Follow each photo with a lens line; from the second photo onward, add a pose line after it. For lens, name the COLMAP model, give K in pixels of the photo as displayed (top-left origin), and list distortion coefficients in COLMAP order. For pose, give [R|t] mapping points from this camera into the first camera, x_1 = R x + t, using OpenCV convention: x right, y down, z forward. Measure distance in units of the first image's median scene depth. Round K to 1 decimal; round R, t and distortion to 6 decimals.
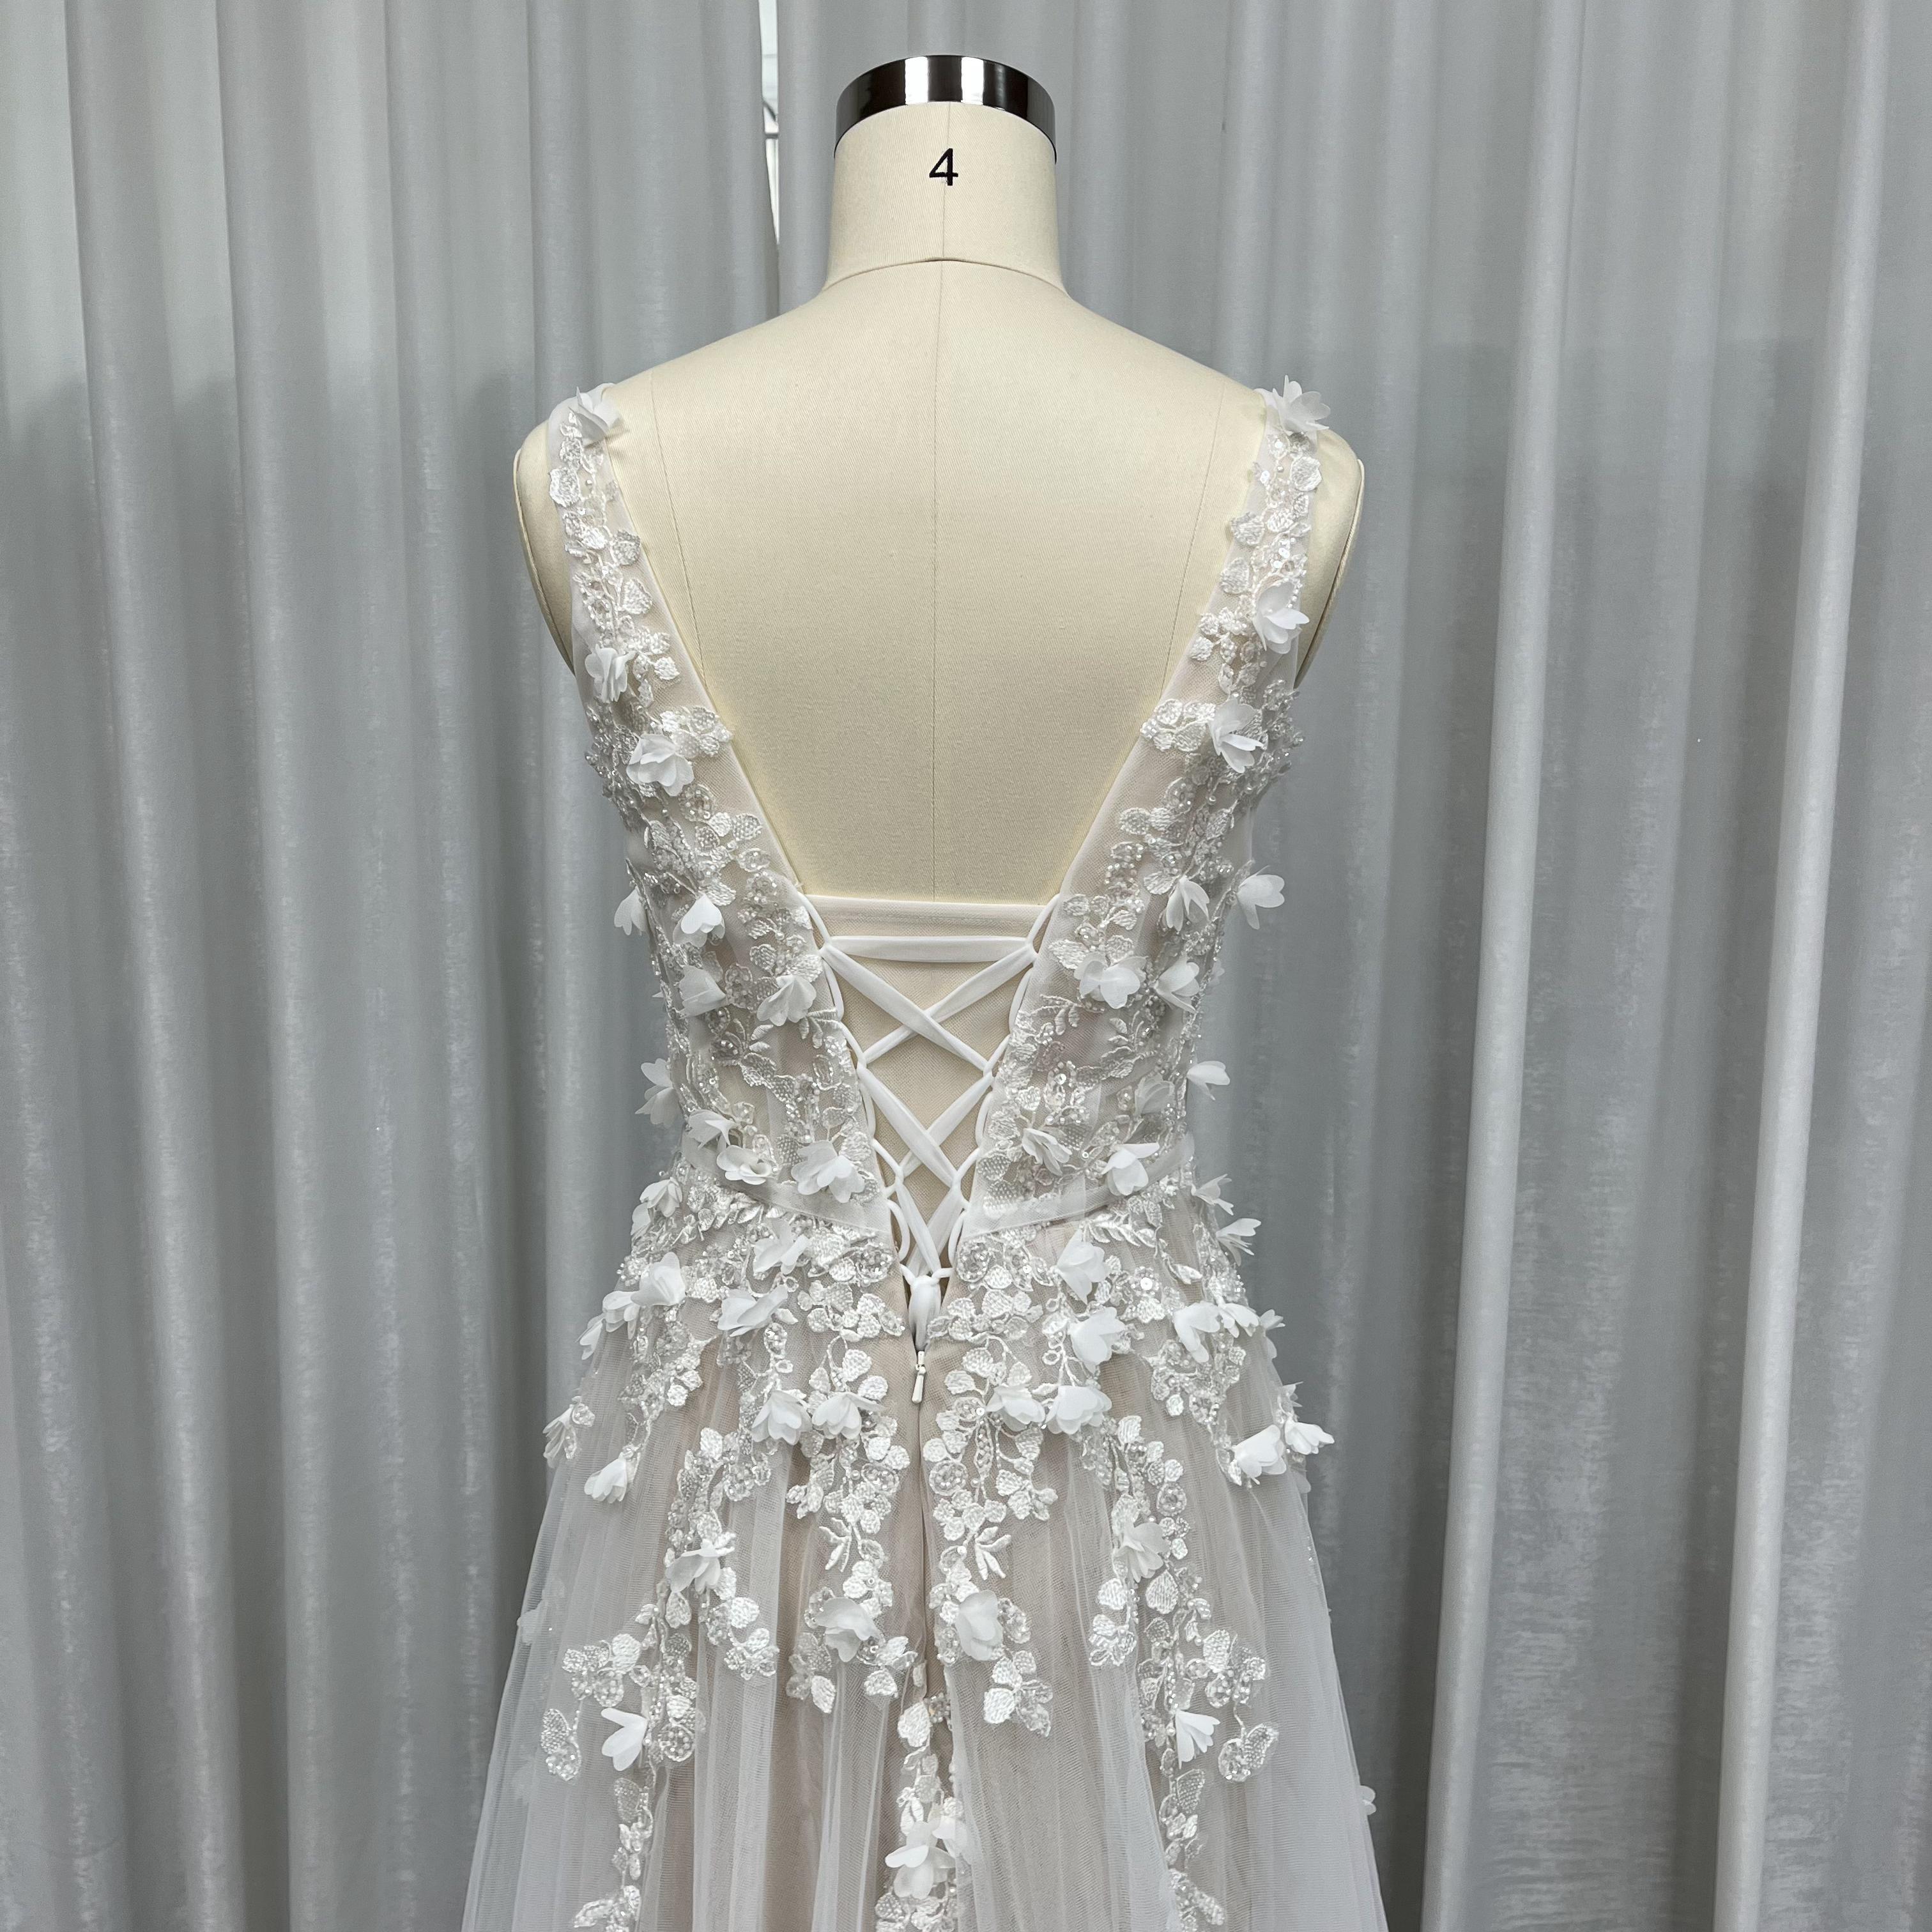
lens RADIAL K [[1968.9, 0, 972.4], [0, 1968.9, 952.5], [0, 0, 1]] dist [0.026816, 0.000000]
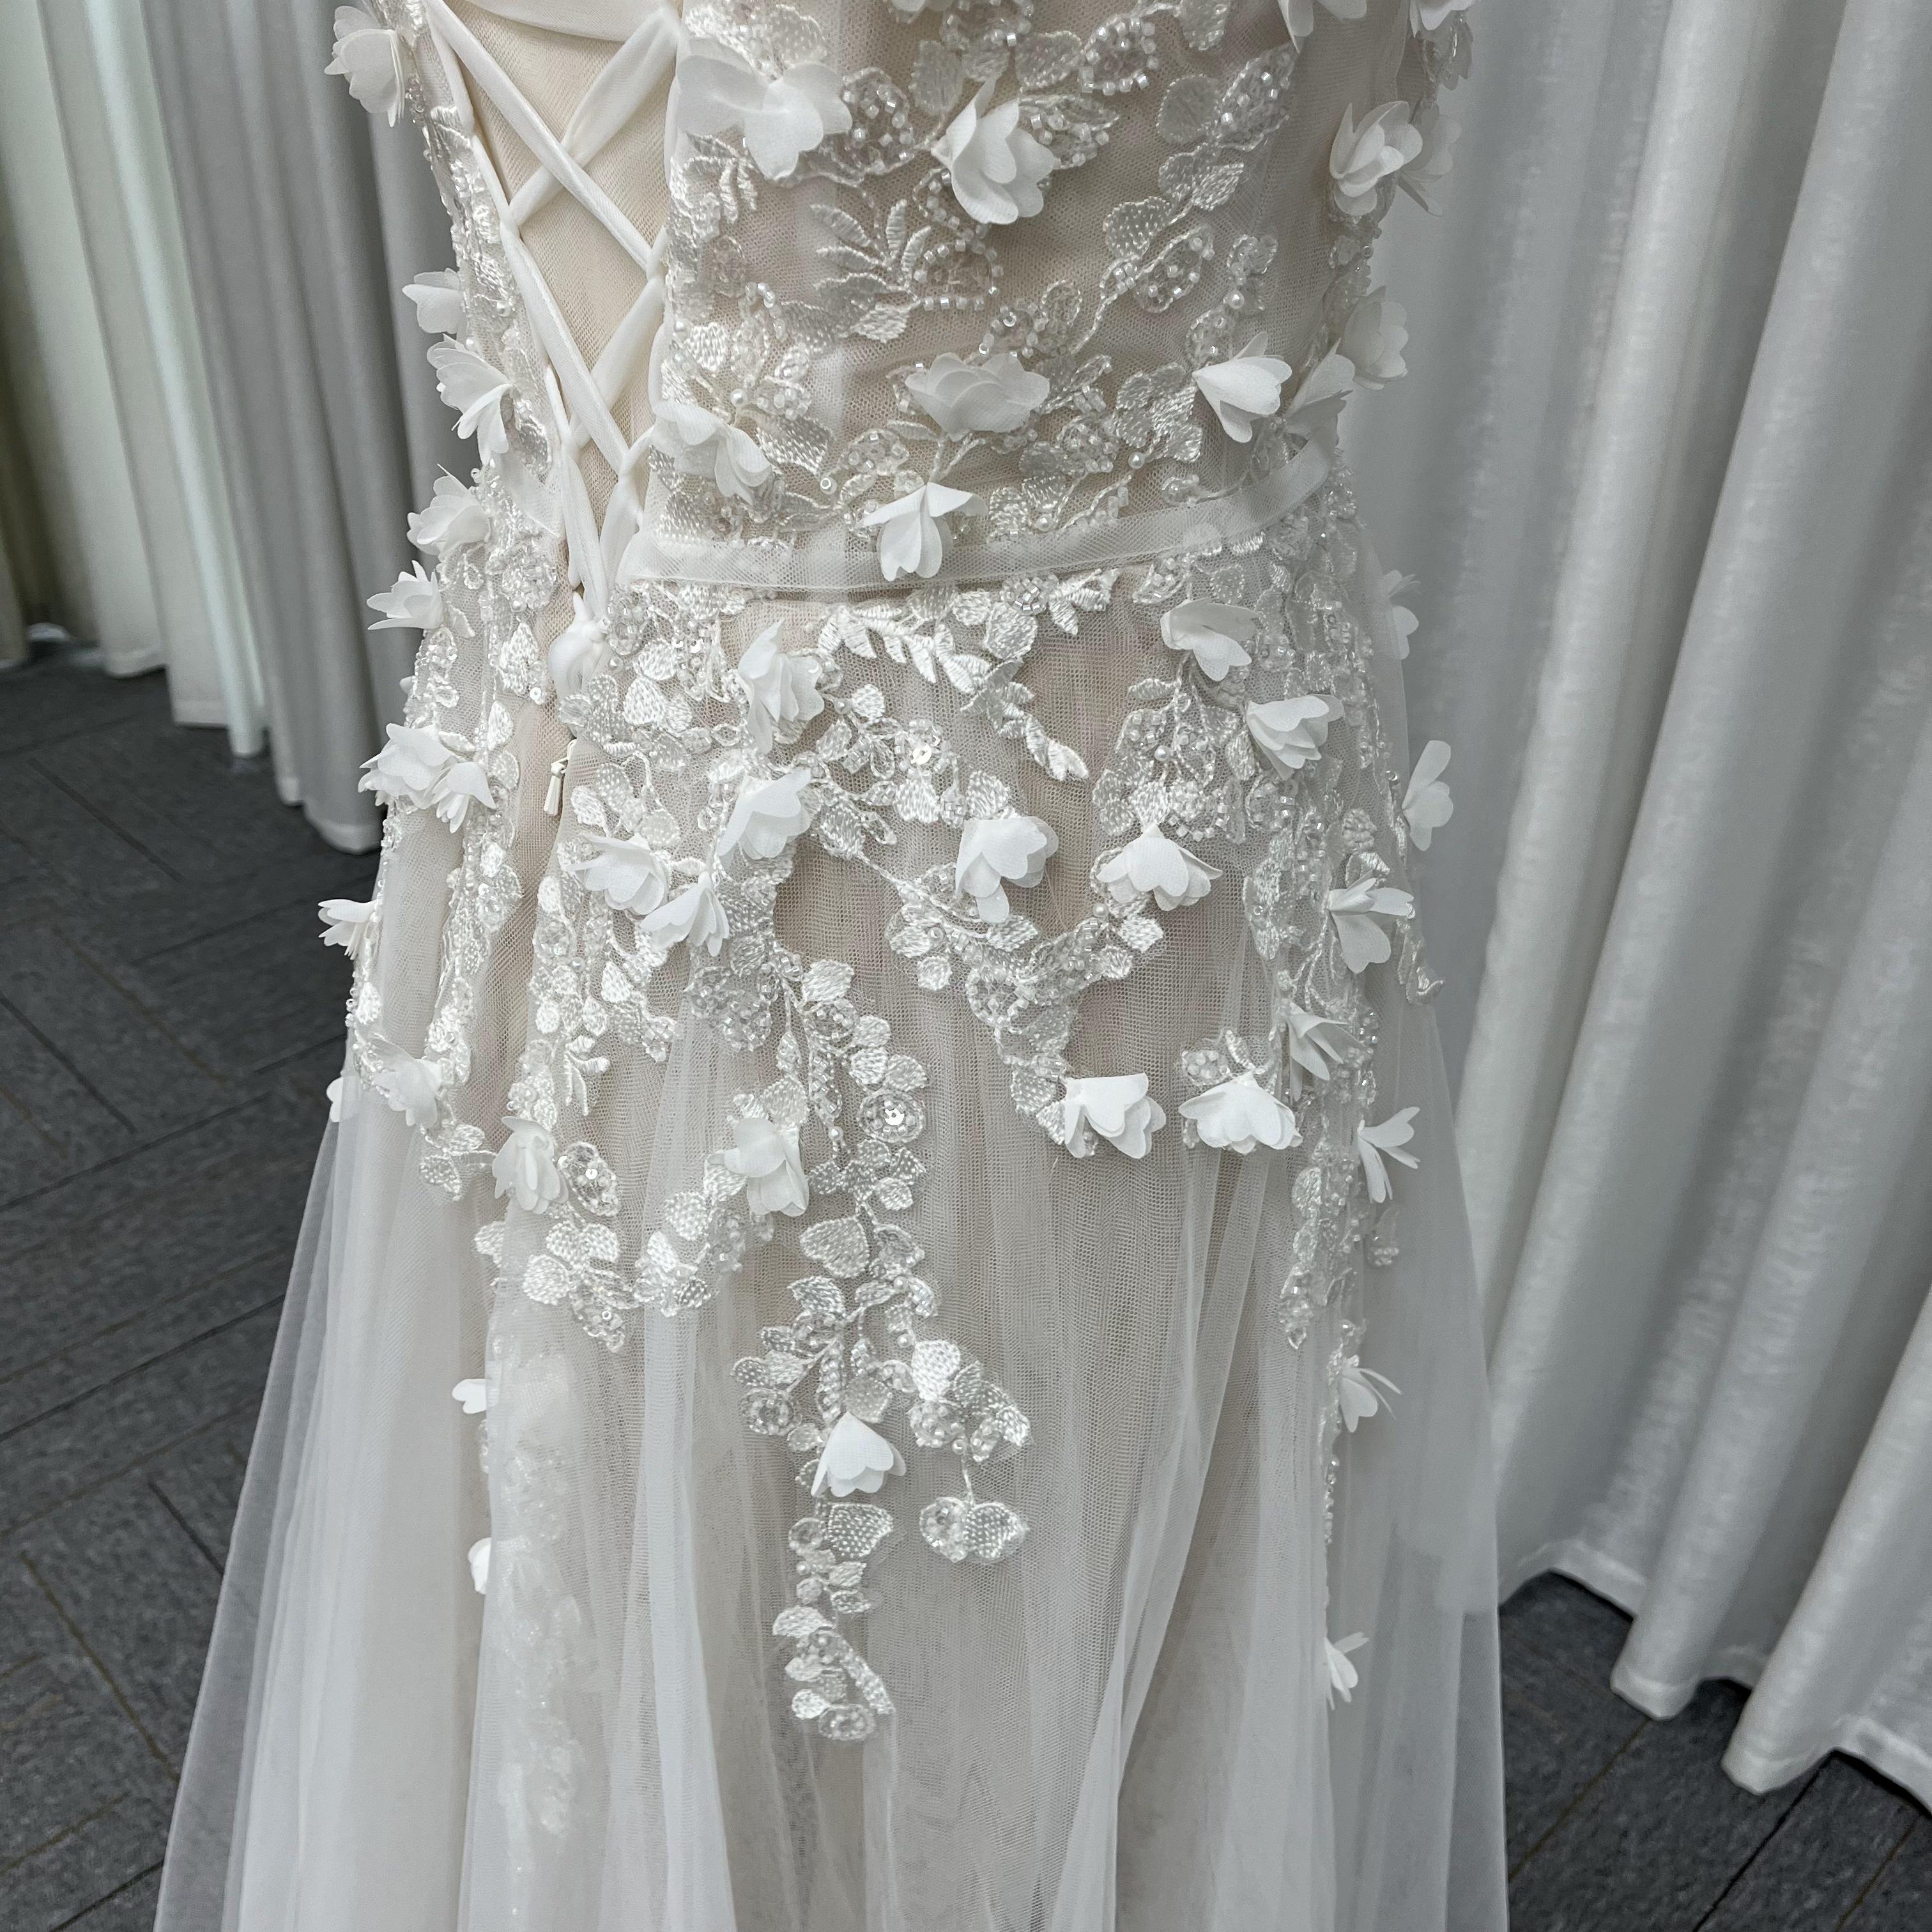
lens RADIAL K [[1968.9, 0, 953.0], [0, 1968.9, 955.2], [0, 0, 1]] dist [0.026816, 0.000000]
pose [[0.721197, 0.371035, -0.584985, 0.438247], [-0.113979, 0.896512, 0.428105, -0.012259], [0.683289, -0.242072, 0.688852, 0.641012]]
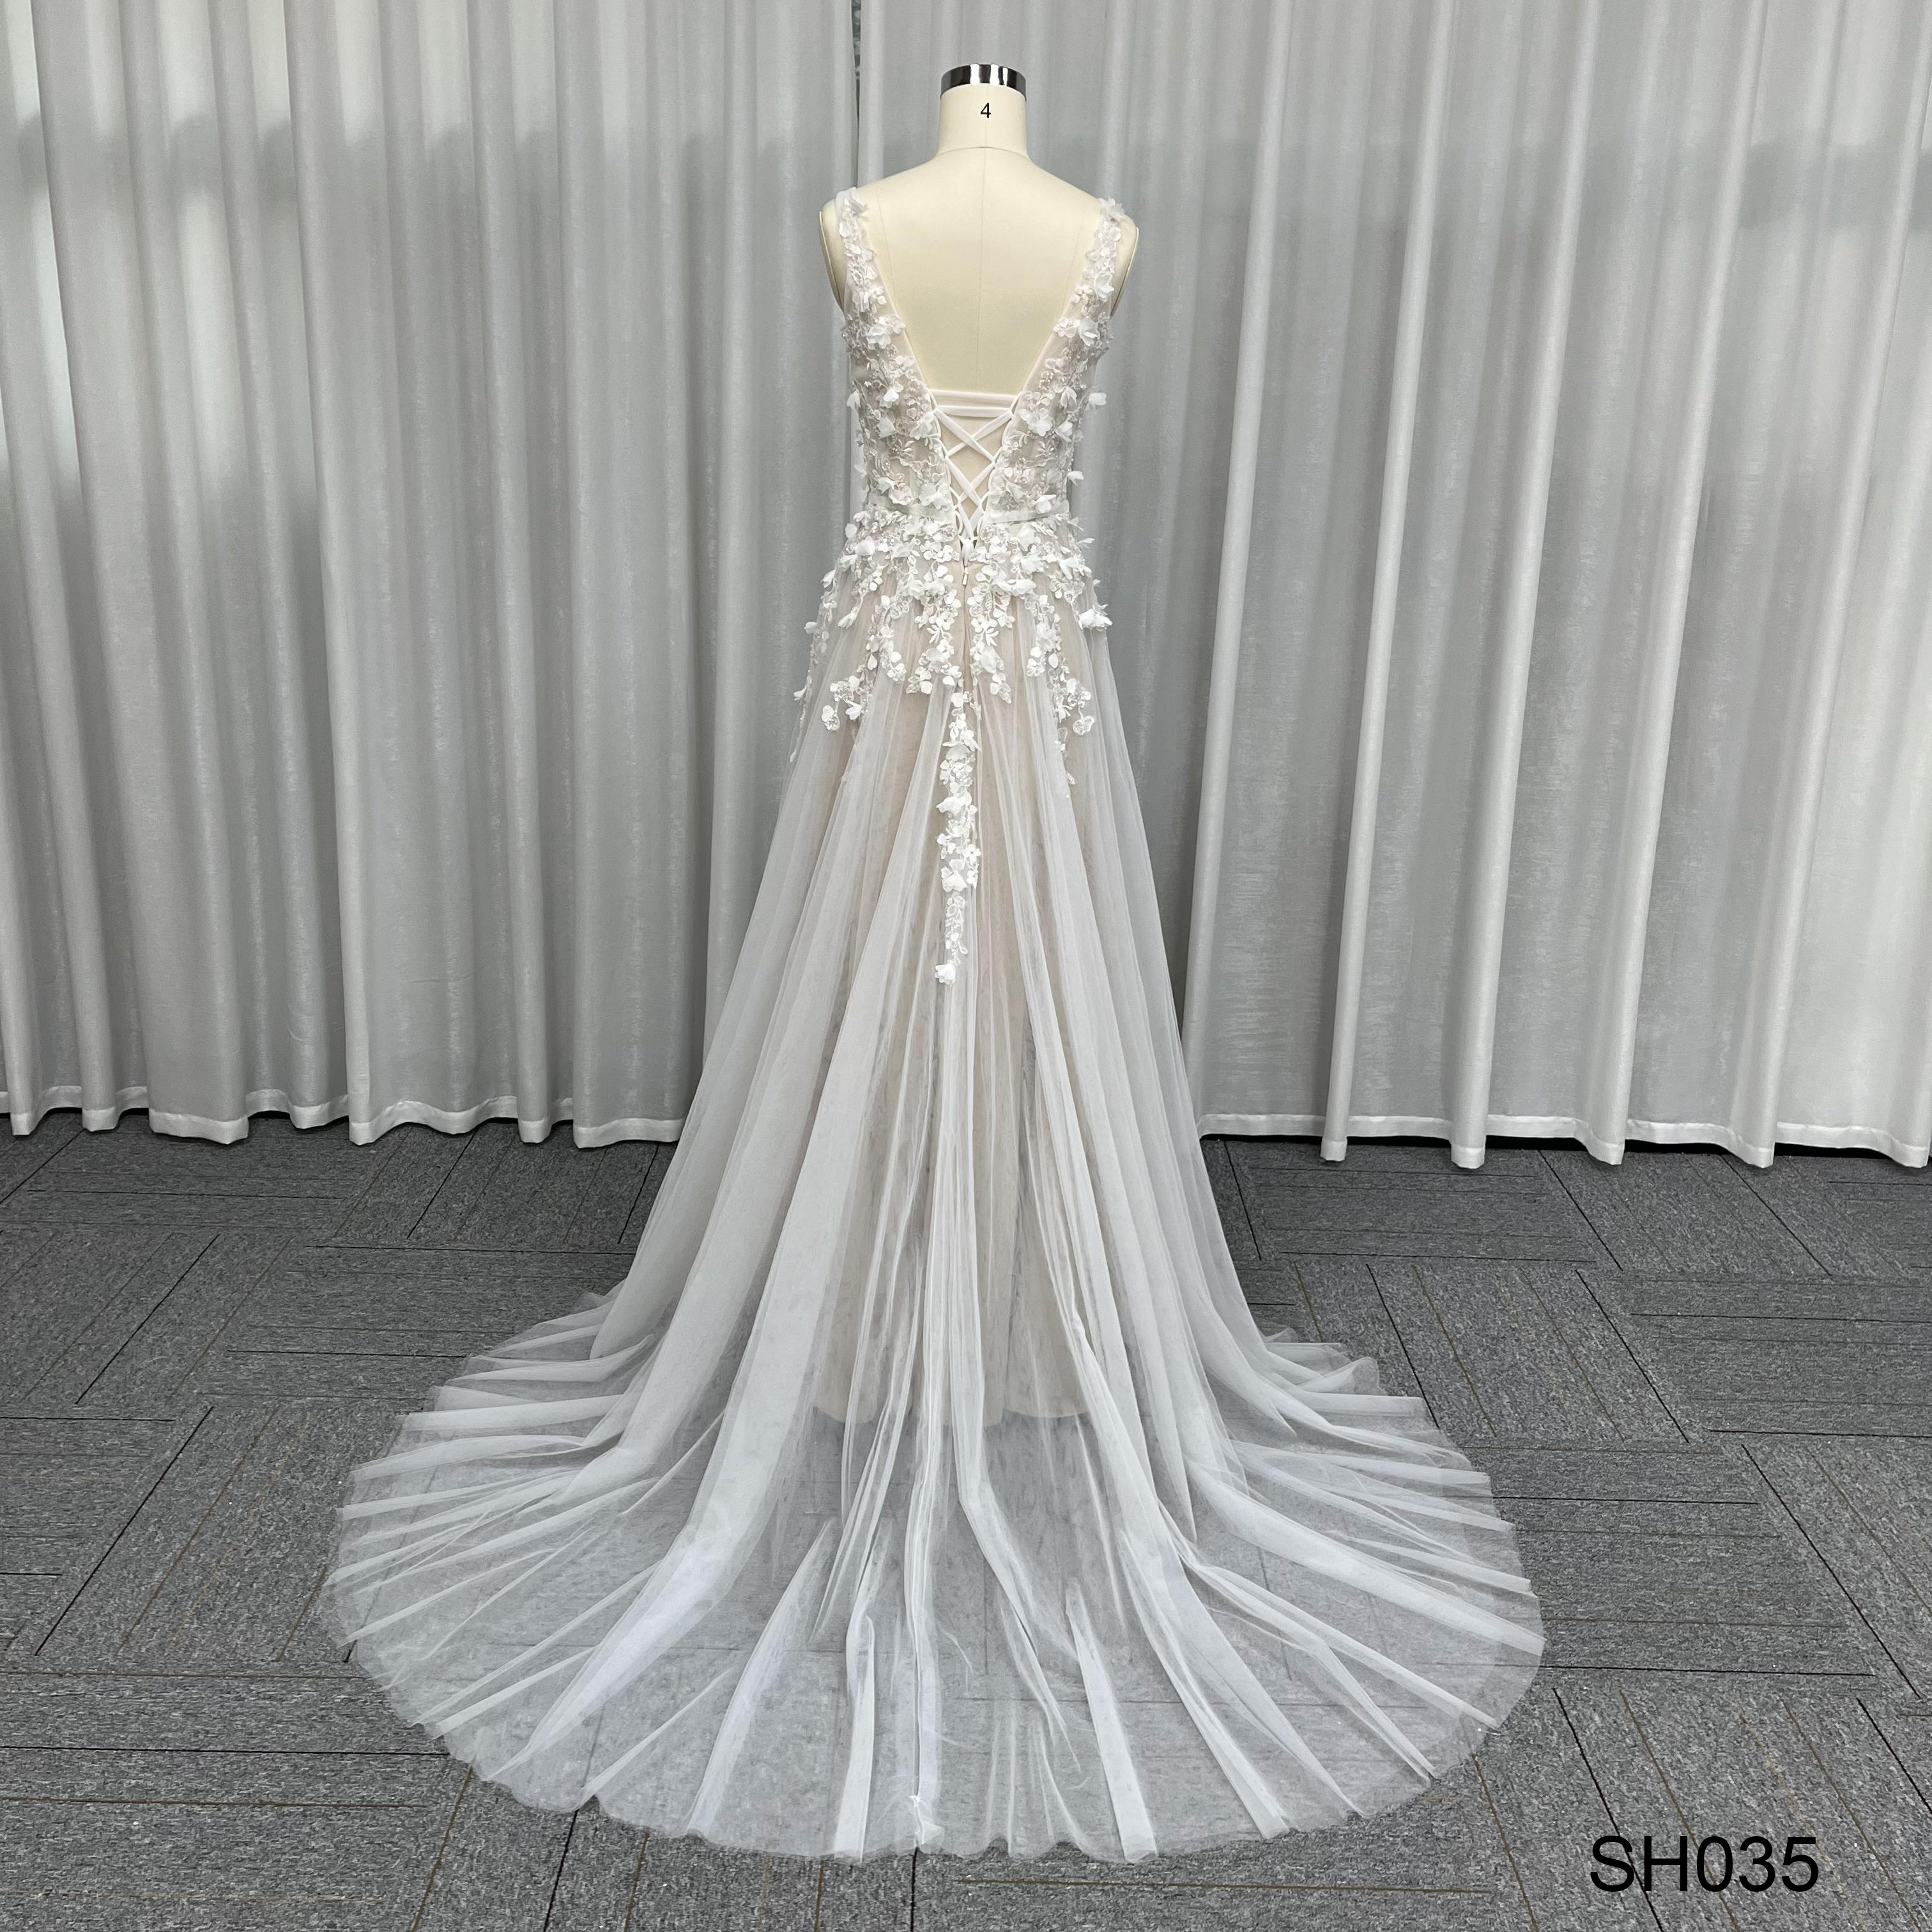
lens RADIAL K [[1968.9, 0, 980.6], [0, 1968.9, 964.4], [0, 0, 1]] dist [0.026816, 0.000000]
pose [[0.998020, 0.011698, 0.061794, -0.167651], [-0.021293, 0.987372, 0.156982, 0.315595], [-0.059177, -0.157987, 0.985666, -1.762887]]
